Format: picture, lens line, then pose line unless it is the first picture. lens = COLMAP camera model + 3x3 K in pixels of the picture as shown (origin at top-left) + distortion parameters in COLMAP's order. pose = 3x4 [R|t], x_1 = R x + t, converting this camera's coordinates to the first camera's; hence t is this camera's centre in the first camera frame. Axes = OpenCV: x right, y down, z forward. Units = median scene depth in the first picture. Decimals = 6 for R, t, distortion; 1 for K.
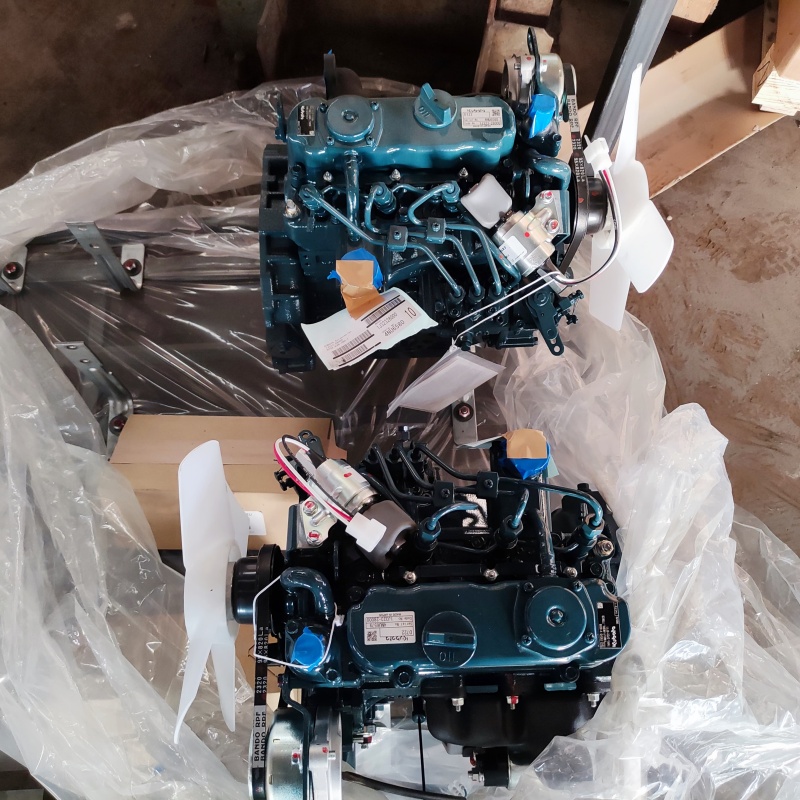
lens RADIAL K [[810.9, 0, 399.3], [0, 810.9, 385.7], [0, 0, 1]] dist [0.052332, -0.014391]
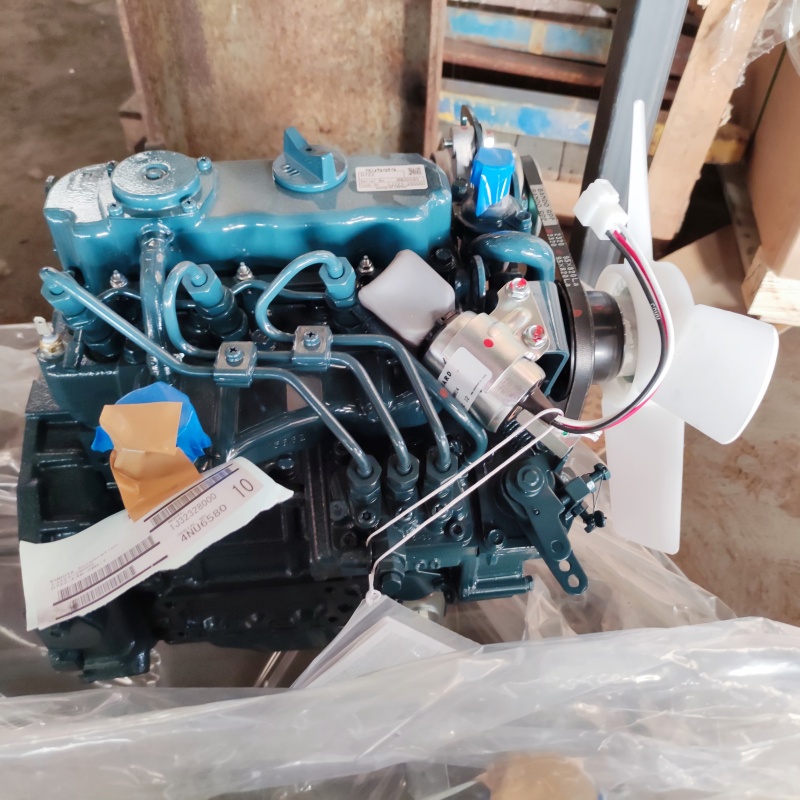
lens RADIAL K [[810.9, 0, 399.3], [0, 810.9, 385.7], [0, 0, 1]] dist [0.052332, -0.014391]
pose [[0.997914, -0.052723, 0.037243, 0.077584], [0.062873, 0.924565, -0.375802, 0.028469], [-0.014620, 0.377360, 0.925951, 0.517076]]
